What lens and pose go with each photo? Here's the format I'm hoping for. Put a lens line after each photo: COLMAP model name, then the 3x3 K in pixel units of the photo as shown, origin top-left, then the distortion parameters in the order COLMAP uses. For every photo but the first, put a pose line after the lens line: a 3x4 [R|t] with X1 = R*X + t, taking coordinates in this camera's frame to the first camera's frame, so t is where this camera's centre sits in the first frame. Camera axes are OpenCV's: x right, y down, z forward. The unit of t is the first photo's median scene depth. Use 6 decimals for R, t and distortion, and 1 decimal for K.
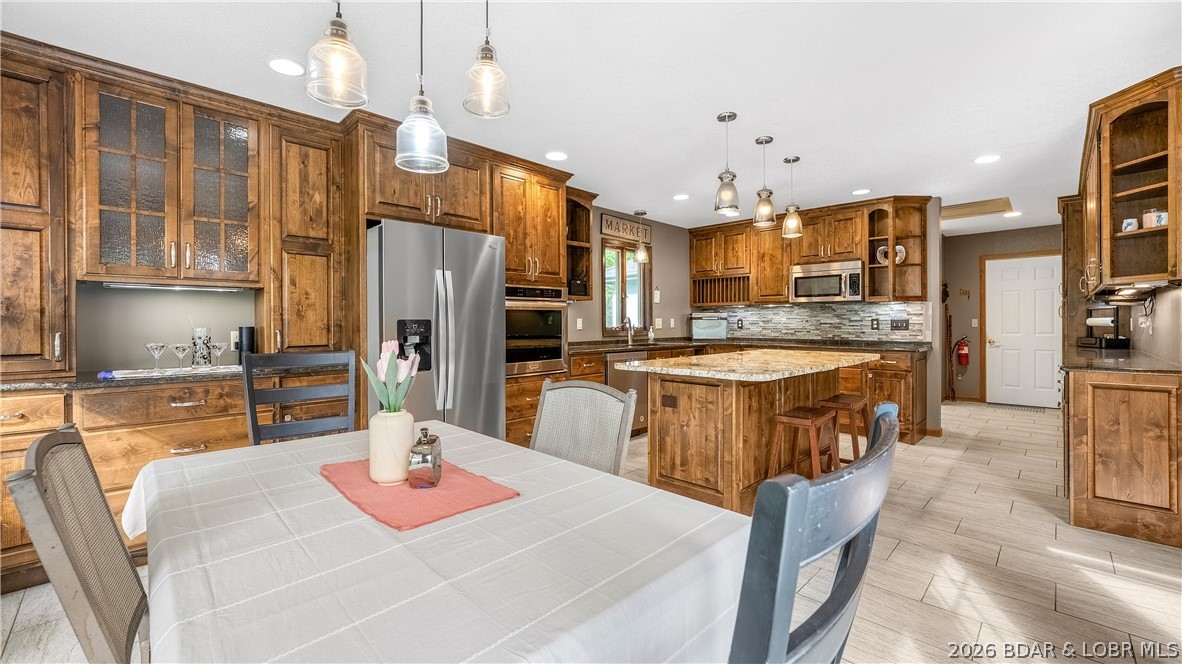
lens RADIAL K [[465.8, 0, 625.5], [0, 465.8, 326.5], [0, 0, 1]] dist [-0.014407, -0.000030]
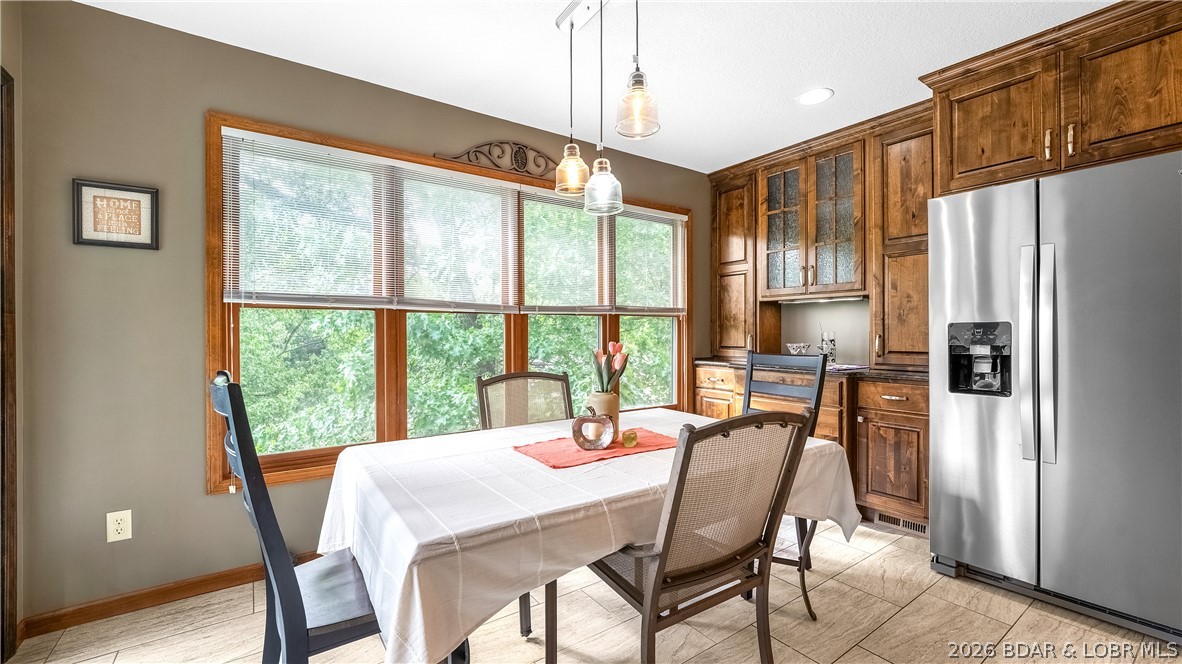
lens RADIAL K [[491.4, 0, 584.5], [0, 491.4, 335.3], [0, 0, 1]] dist [-0.001383, -0.000115]
pose [[-0.221638, 0.012719, -0.975046, 0.203156], [-0.001869, 0.999908, 0.013468, -0.001887], [0.975127, 0.004807, -0.221594, 0.269697]]
